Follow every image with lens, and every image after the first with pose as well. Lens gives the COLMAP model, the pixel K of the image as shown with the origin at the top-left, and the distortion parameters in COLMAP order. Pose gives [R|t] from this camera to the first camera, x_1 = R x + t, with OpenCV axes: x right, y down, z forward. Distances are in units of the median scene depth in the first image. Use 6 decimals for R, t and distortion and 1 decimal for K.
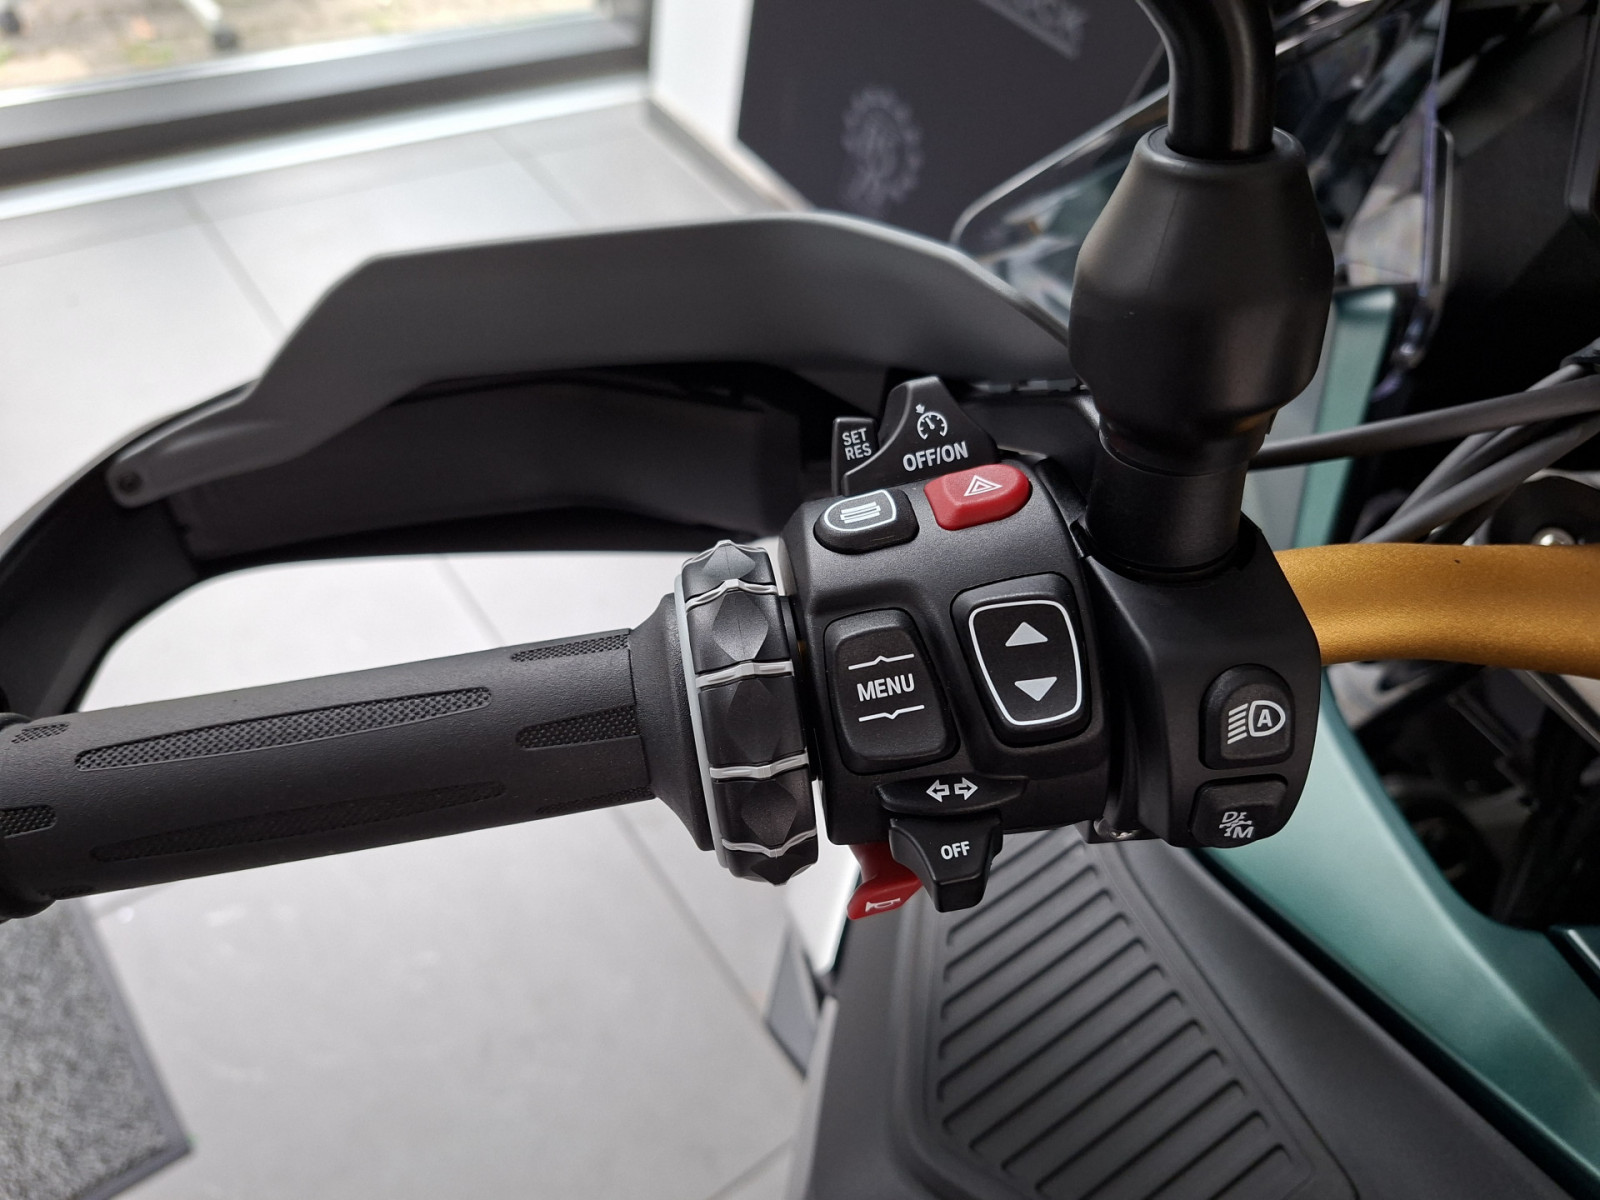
lens RADIAL K [[1157.6, 0, 822.3], [0, 1157.6, 631.1], [0, 0, 1]] dist [0.115624, -0.165545]
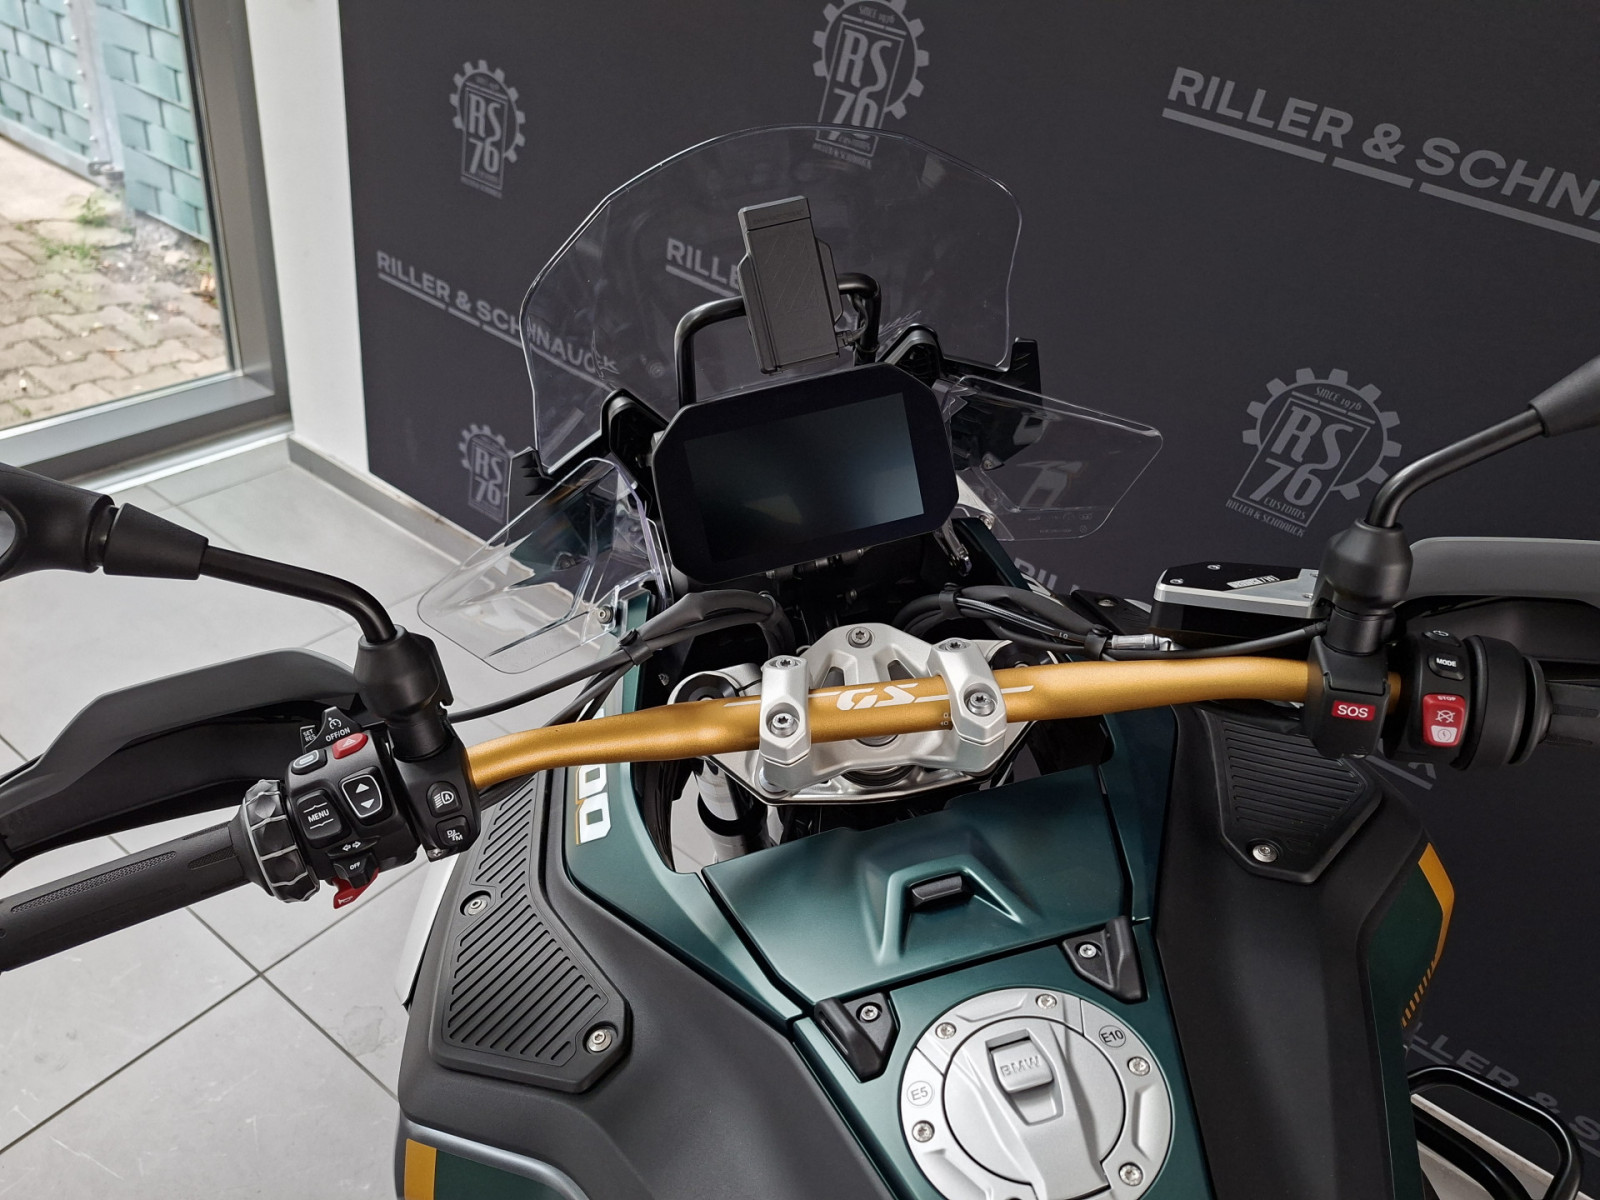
lens RADIAL K [[1157.6, 0, 822.3], [0, 1157.6, 631.1], [0, 0, 1]] dist [0.115624, -0.165545]
pose [[0.956385, -0.186808, 0.224568, 0.681178], [0.224320, 0.962111, -0.154995, 0.340792], [-0.187105, 0.198610, 0.962053, -2.183339]]
